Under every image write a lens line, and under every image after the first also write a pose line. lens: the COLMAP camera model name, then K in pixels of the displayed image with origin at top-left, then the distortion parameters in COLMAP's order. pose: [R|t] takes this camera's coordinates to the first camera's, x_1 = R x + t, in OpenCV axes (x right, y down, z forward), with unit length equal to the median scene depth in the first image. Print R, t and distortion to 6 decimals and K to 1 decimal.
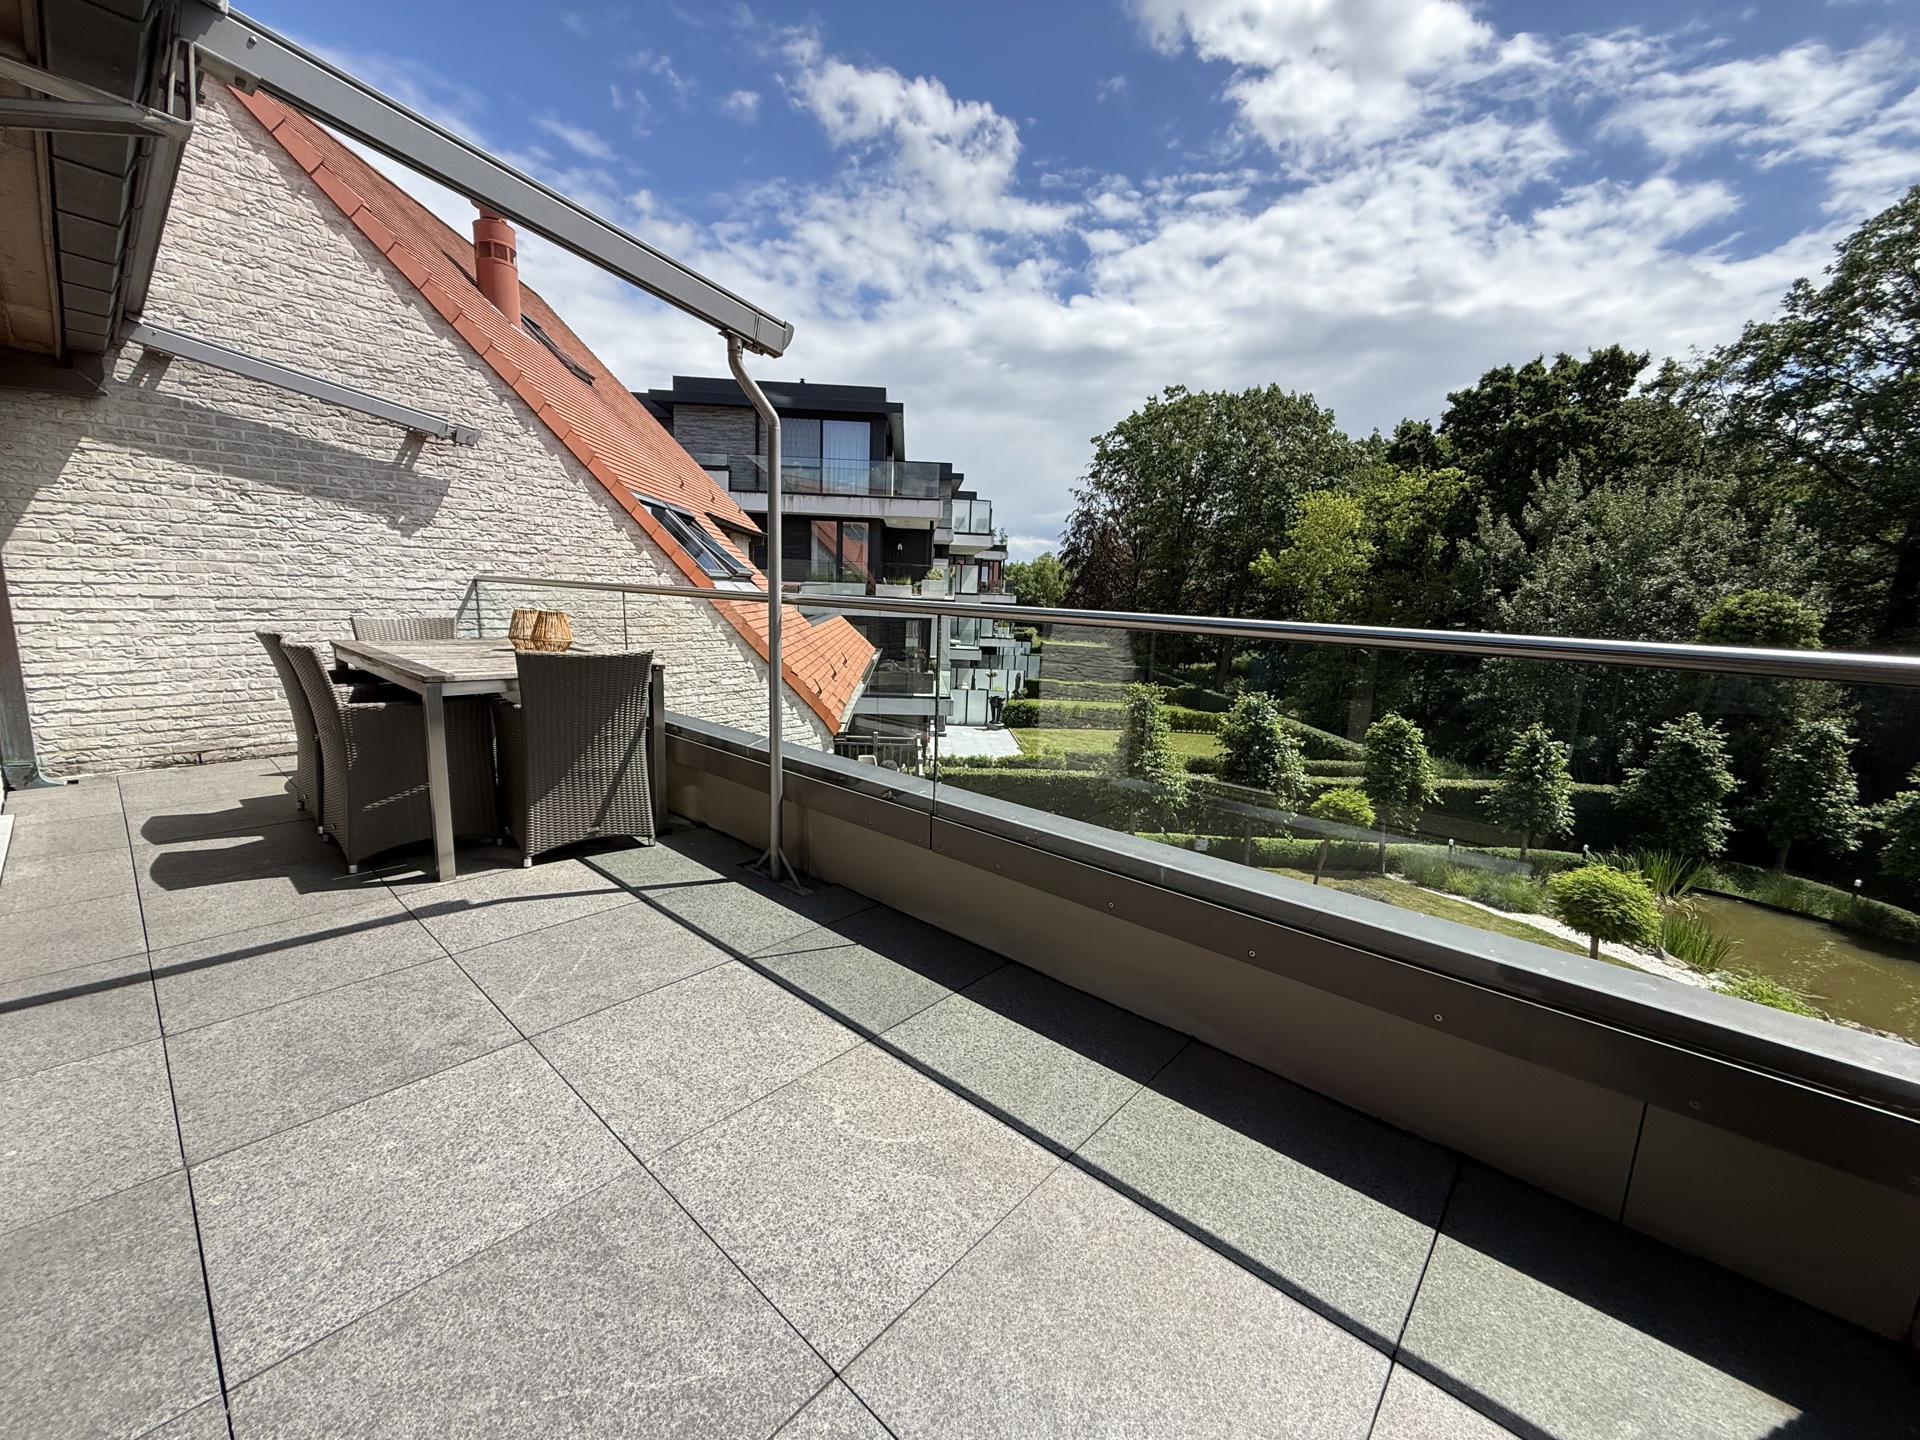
lens RADIAL K [[765.6, 0, 956.6], [0, 765.6, 720.1], [0, 0, 1]] dist [0.001098, -0.000604]
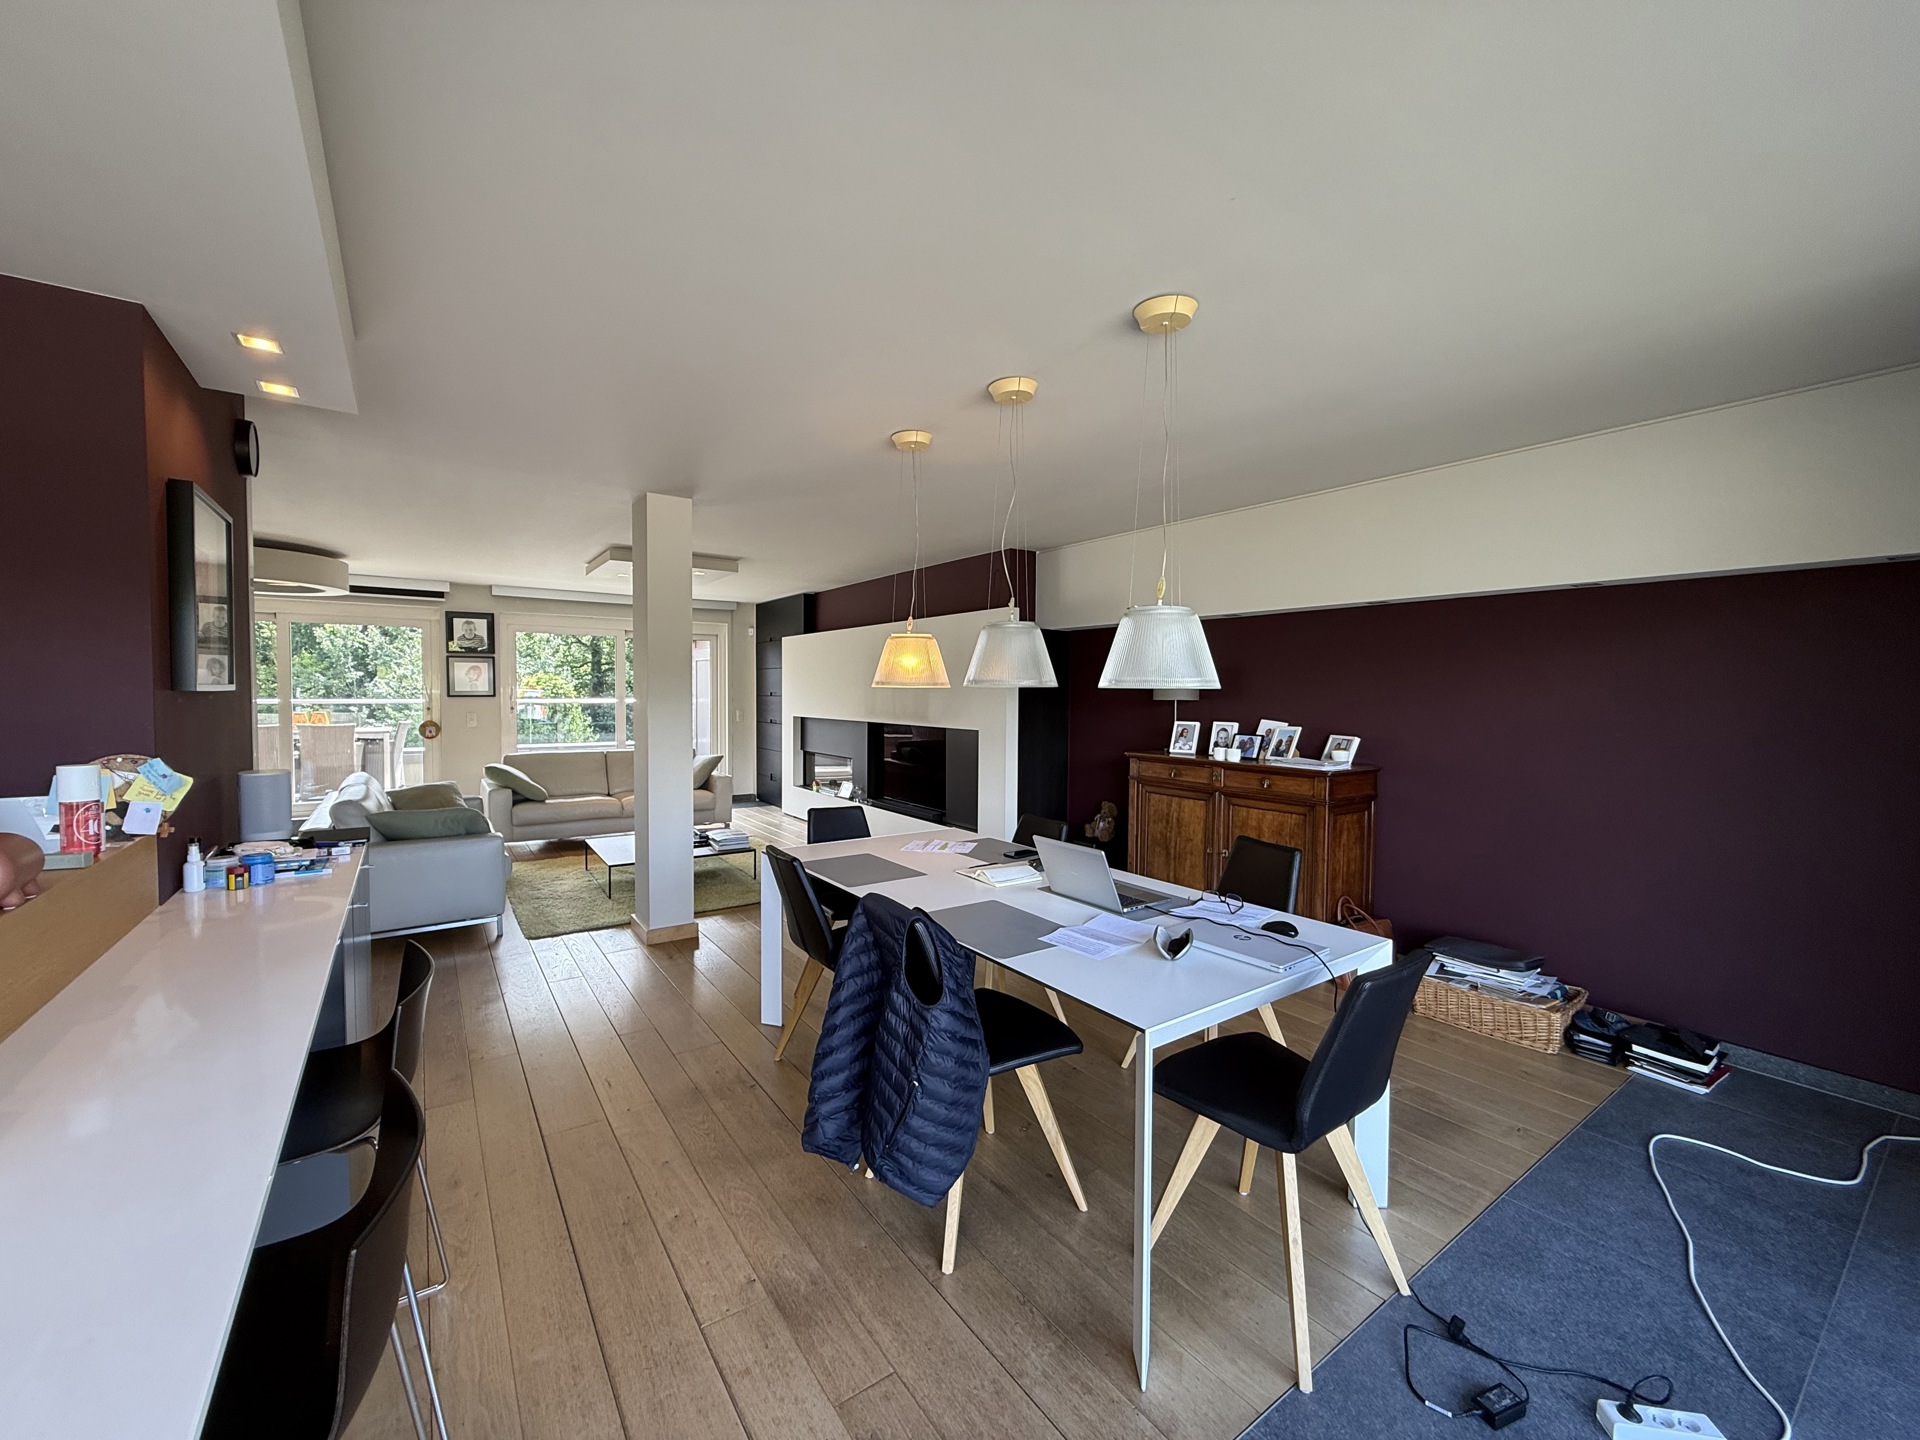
lens RADIAL K [[765.6, 0, 958.8], [0, 765.6, 721.8], [0, 0, 1]] dist [0.001098, -0.000604]
pose [[0.231311, -0.077423, 0.969794, -0.217557], [0.169678, 0.984761, 0.038147, 0.014931], [-0.957969, 0.155729, 0.240923, -0.150544]]
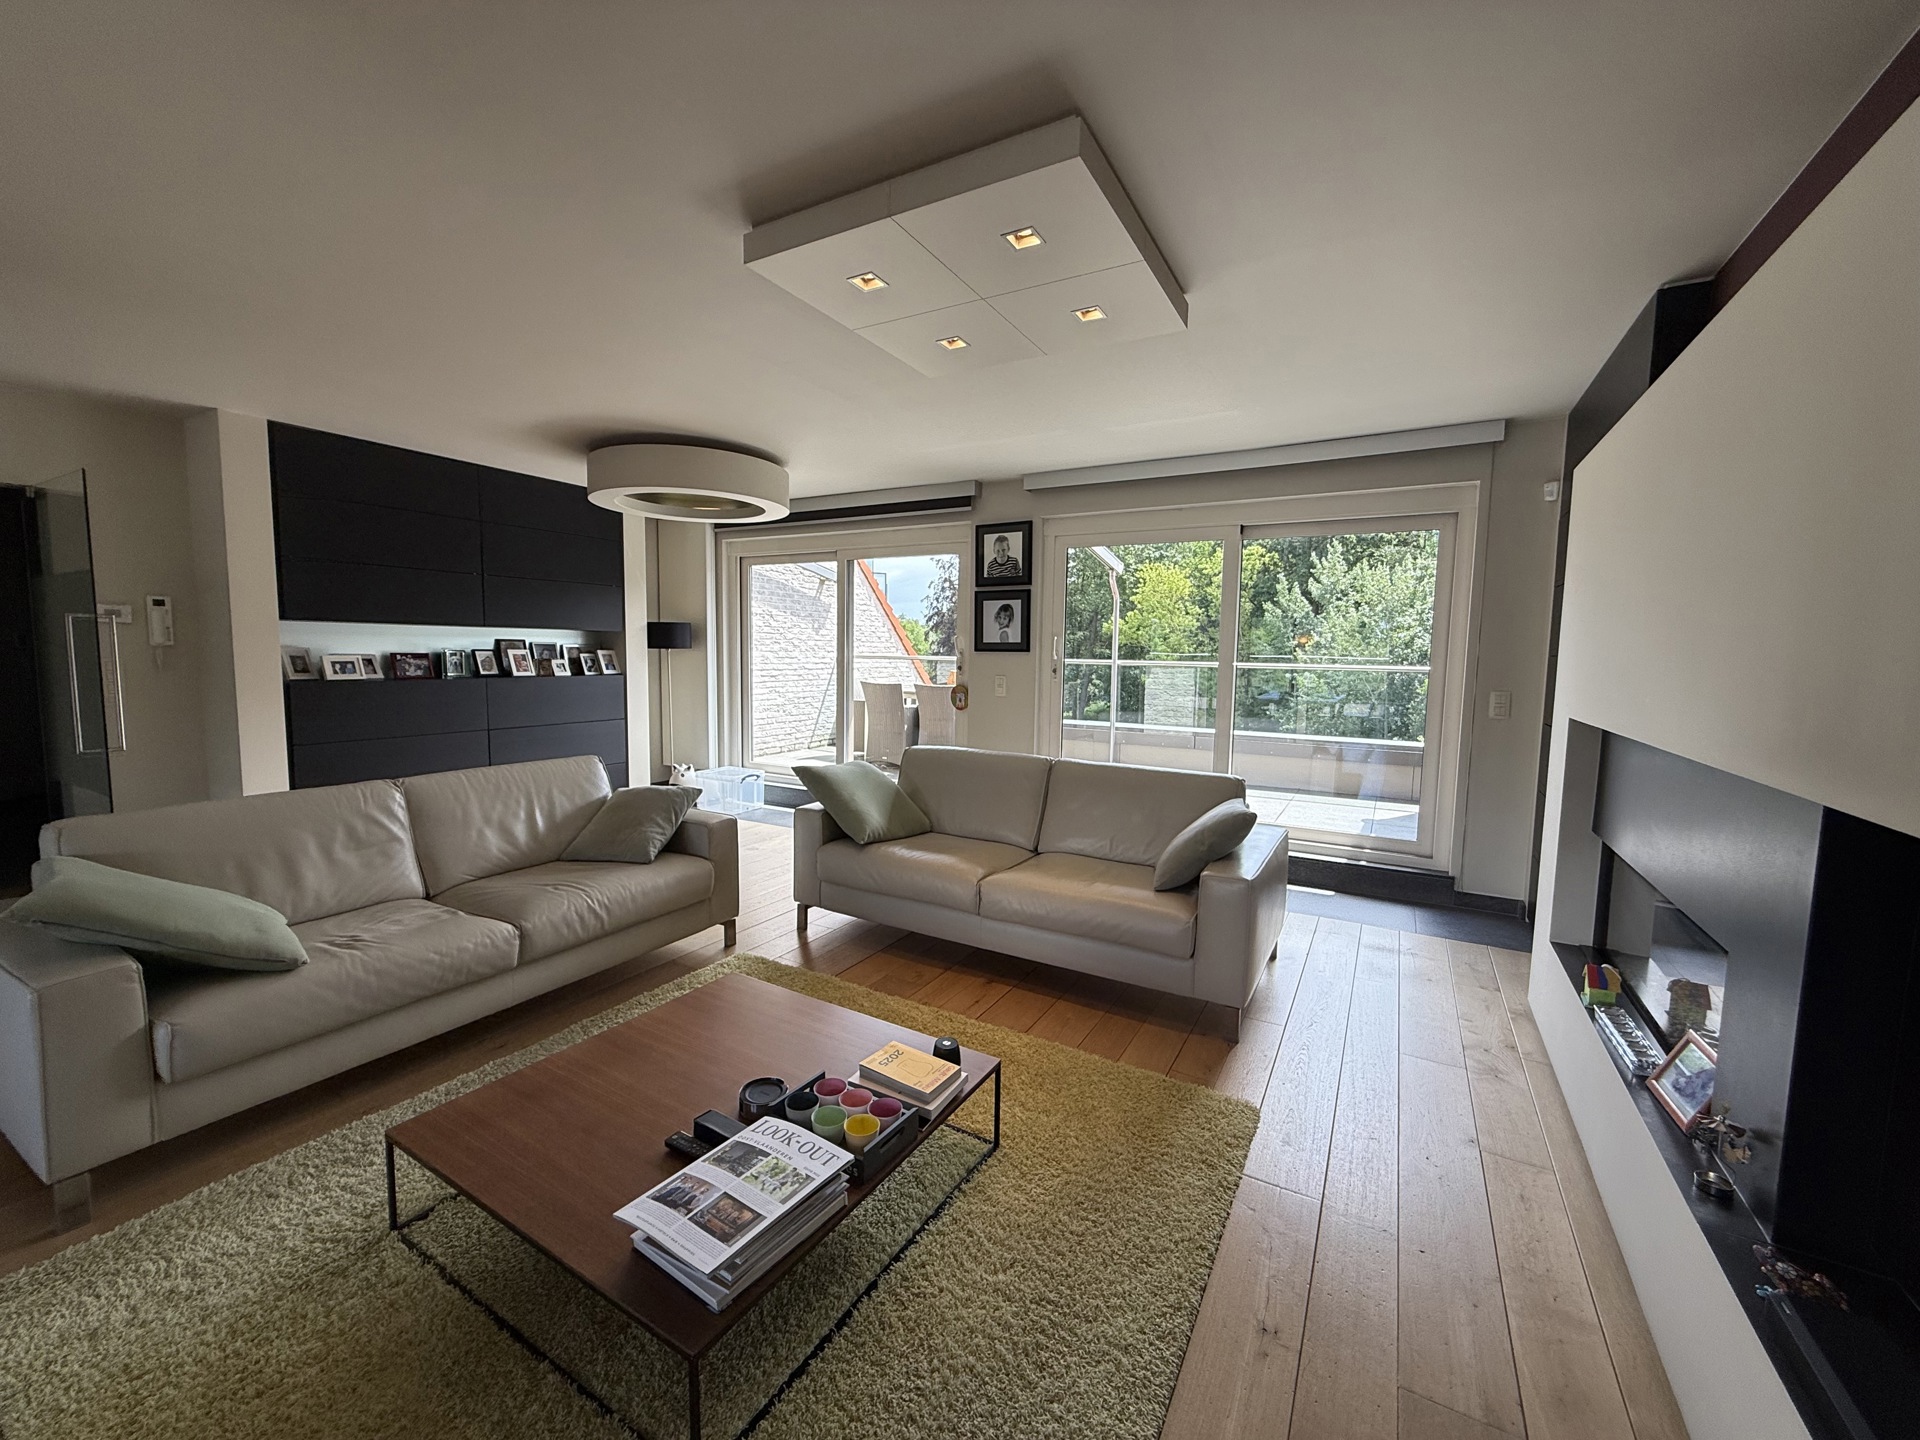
lens RADIAL K [[765.6, 0, 950.8], [0, 765.6, 717.3], [0, 0, 1]] dist [0.001098, -0.000604]
pose [[0.981264, -0.038568, 0.188768, -0.086825], [0.053667, 0.995698, -0.075540, 0.015640], [-0.185043, 0.084255, 0.979112, -0.109686]]
